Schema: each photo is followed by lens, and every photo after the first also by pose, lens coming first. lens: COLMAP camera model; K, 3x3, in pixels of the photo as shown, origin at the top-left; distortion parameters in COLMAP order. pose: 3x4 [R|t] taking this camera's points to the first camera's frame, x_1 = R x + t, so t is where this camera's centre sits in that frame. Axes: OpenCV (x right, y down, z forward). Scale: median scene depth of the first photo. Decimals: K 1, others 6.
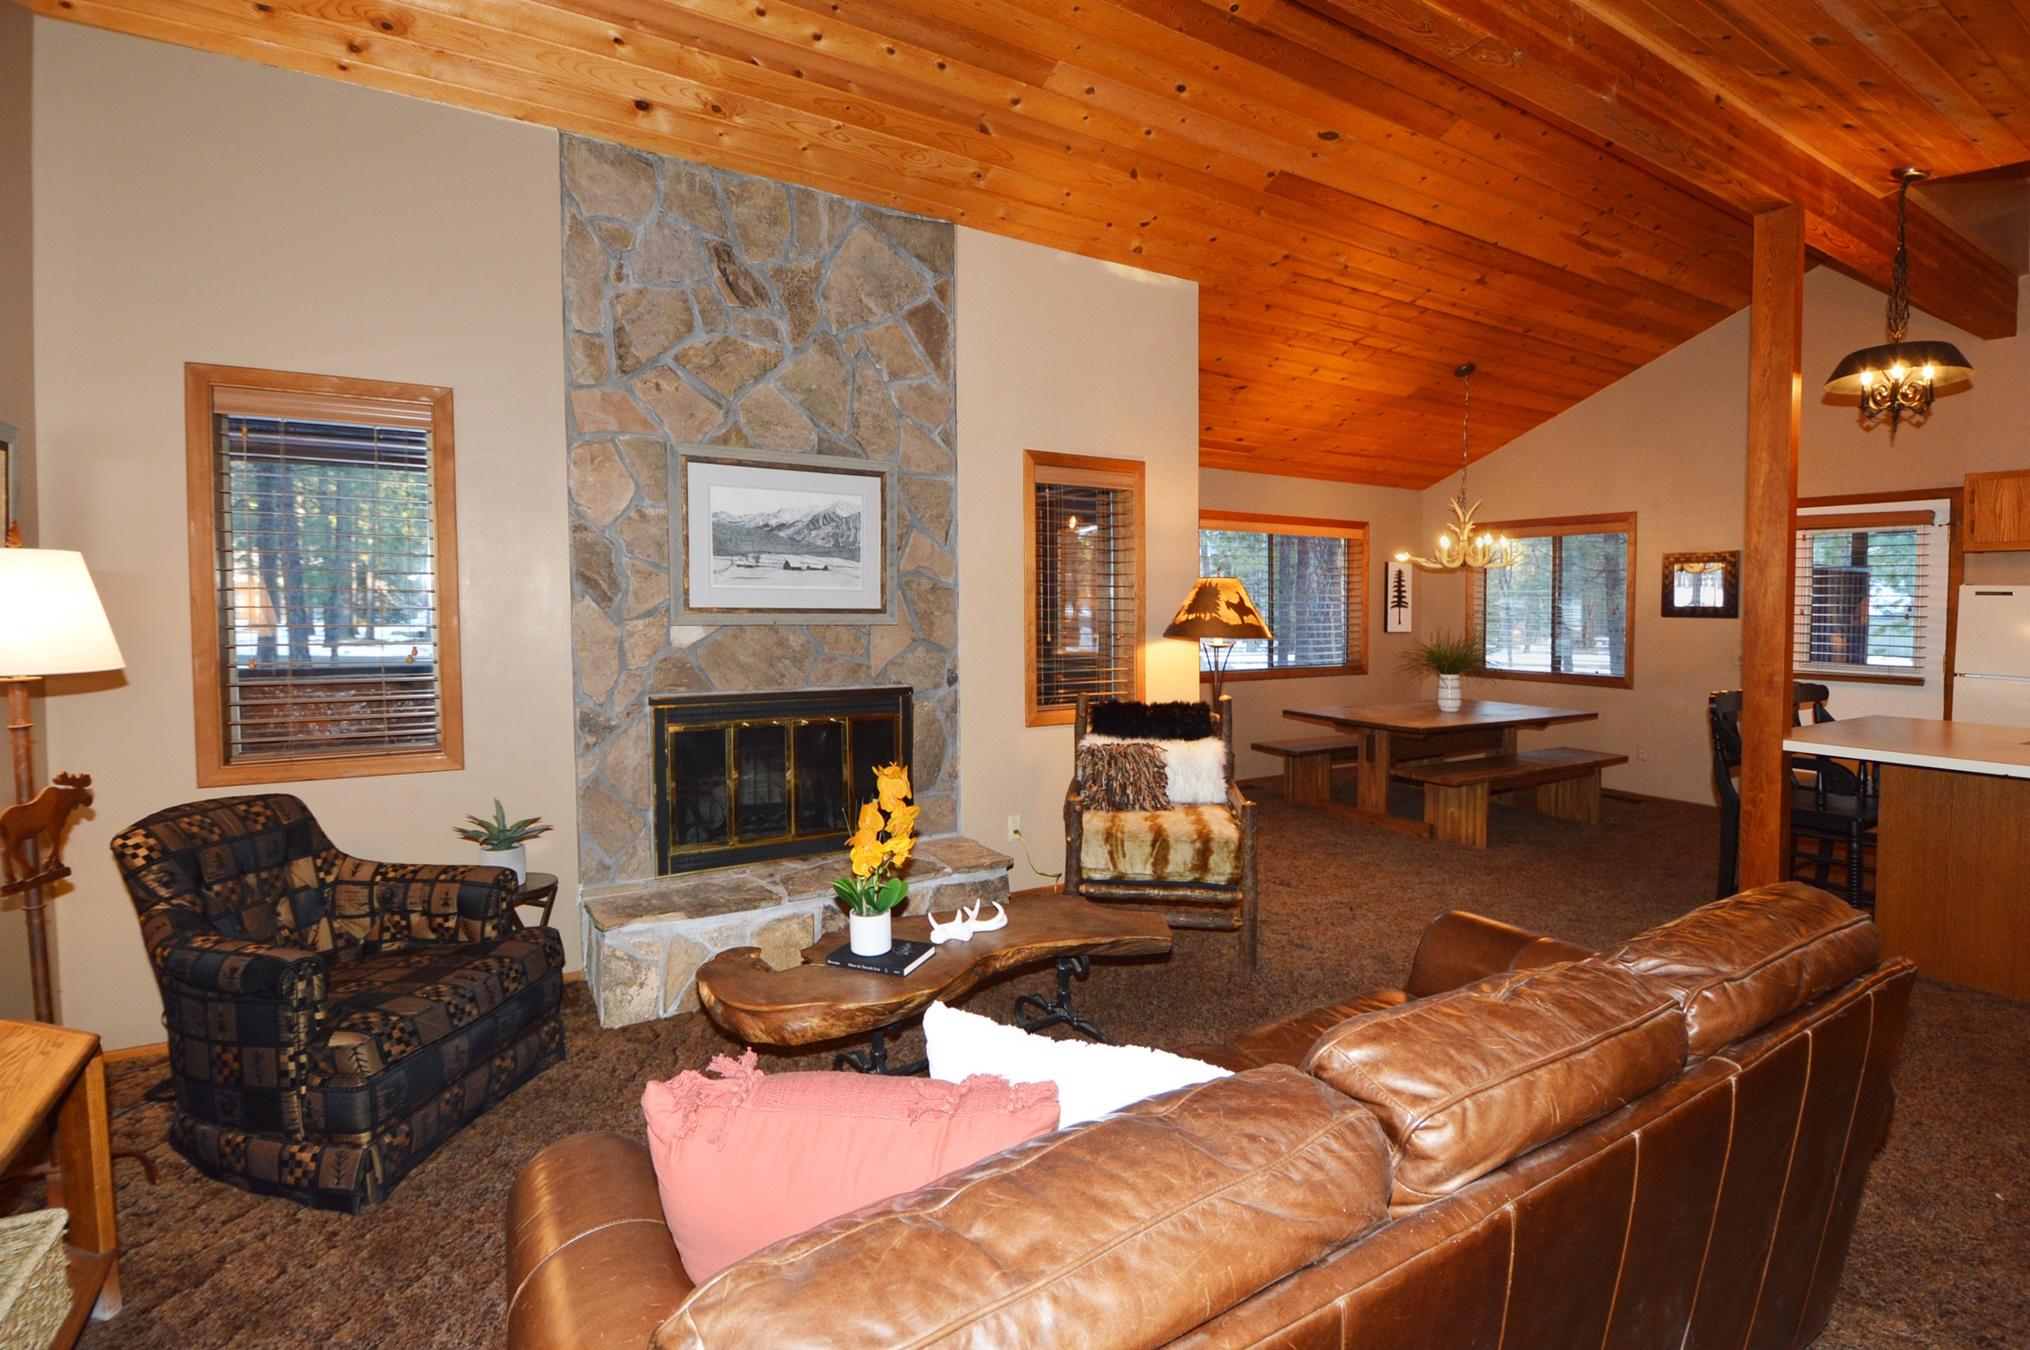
lens RADIAL K [[913.5, 0, 1053.9], [0, 913.5, 641.5], [0, 0, 1]] dist [0.003830, -0.013241]
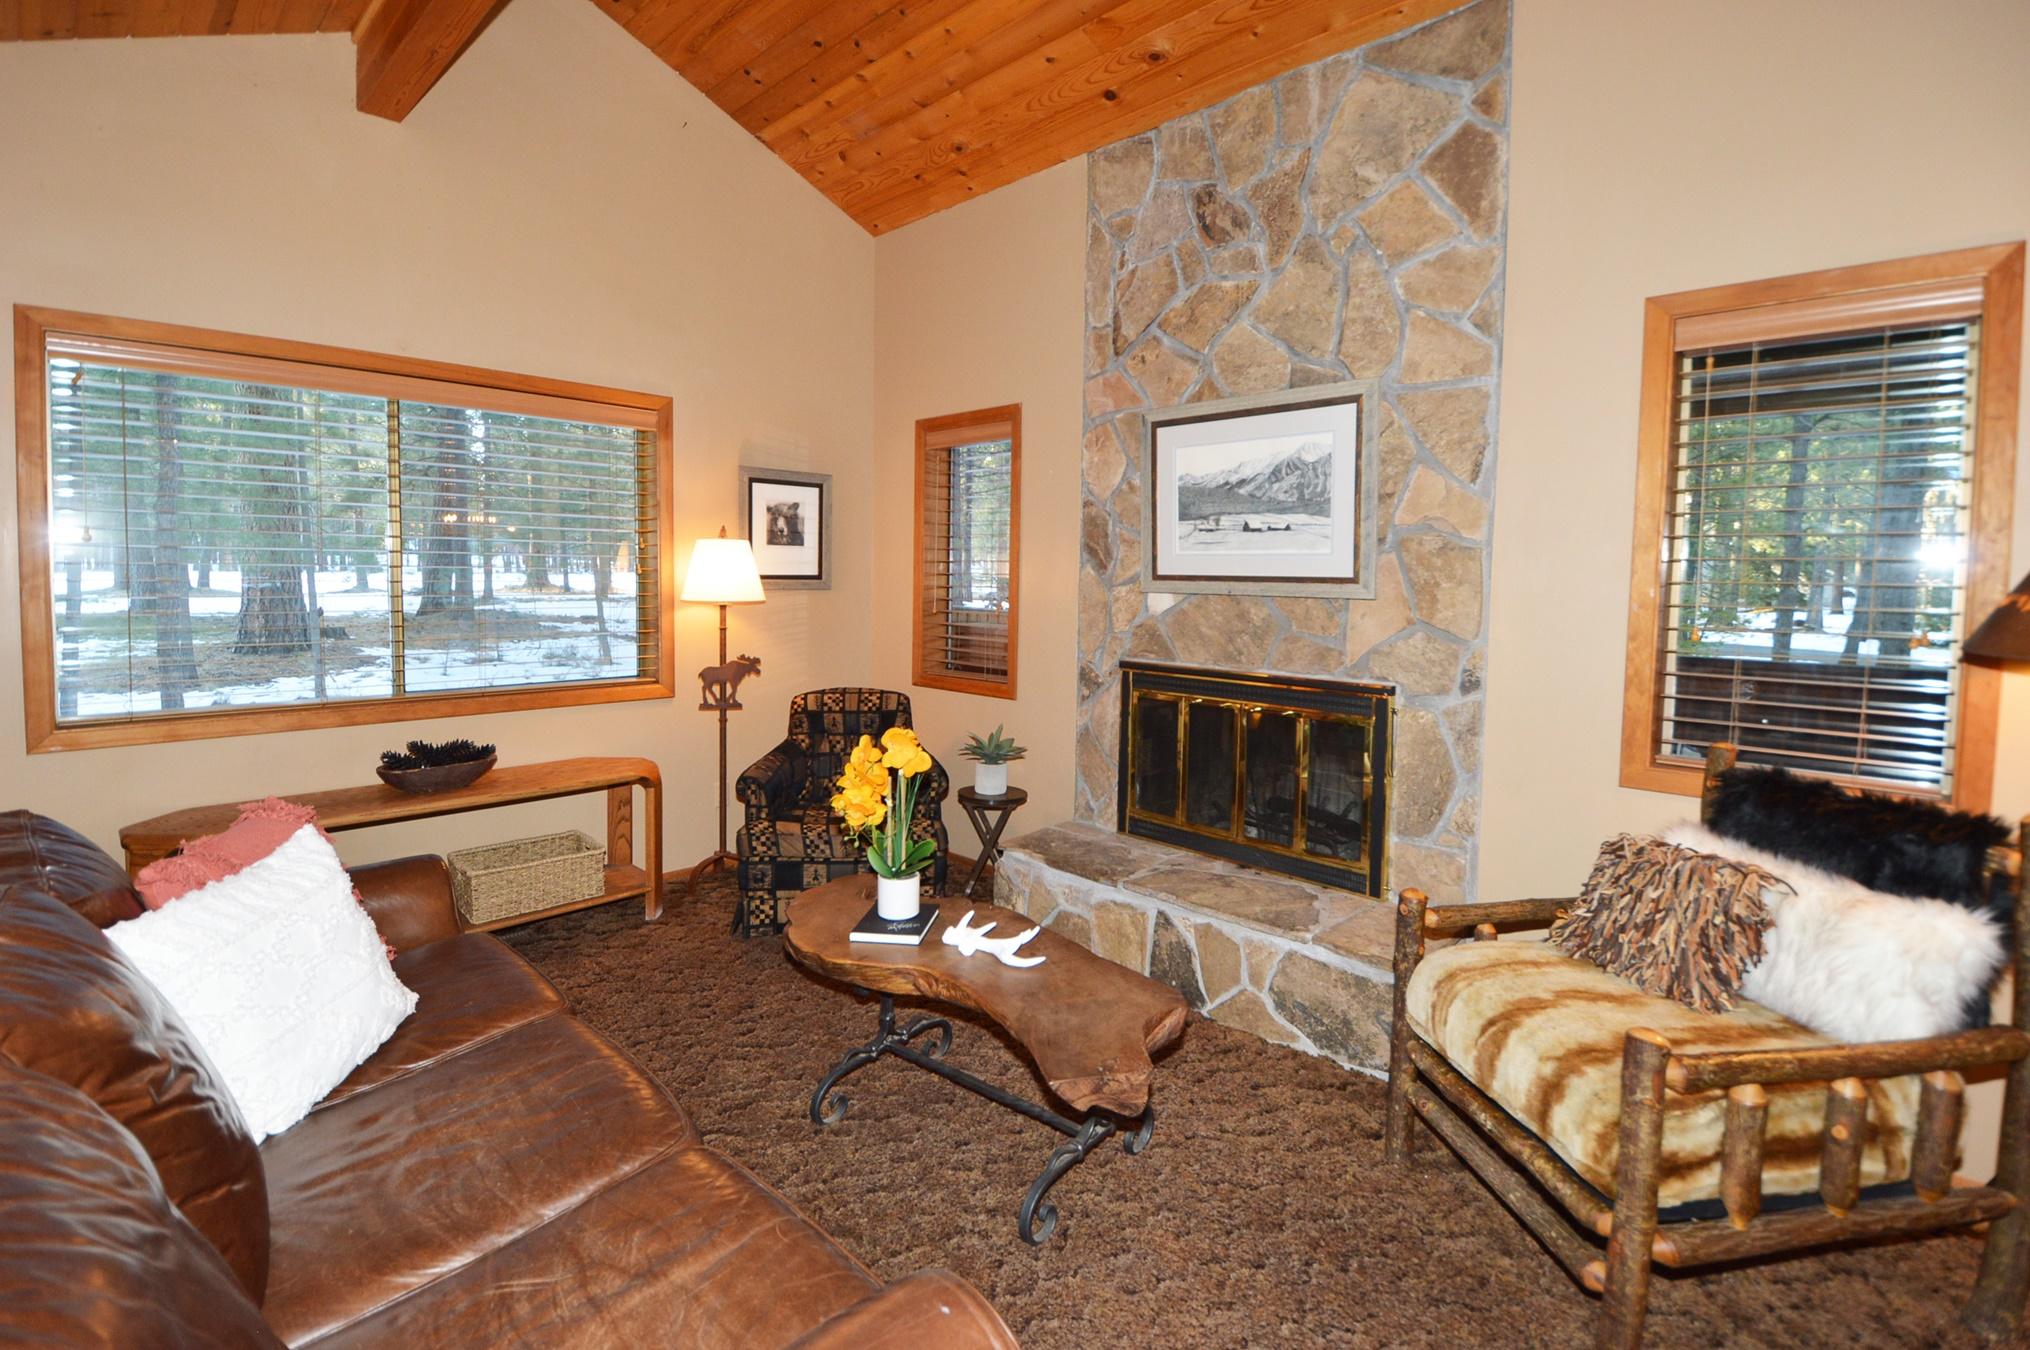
lens RADIAL K [[889.9, 0, 952.7], [0, 889.9, 638.0], [0, 0, 1]] dist [0.002210, -0.012819]
pose [[0.230941, 0.062599, -0.970952, 0.469803], [-0.056609, 0.997102, 0.050820, -0.004727], [0.971319, 0.043228, 0.233816, 0.528221]]
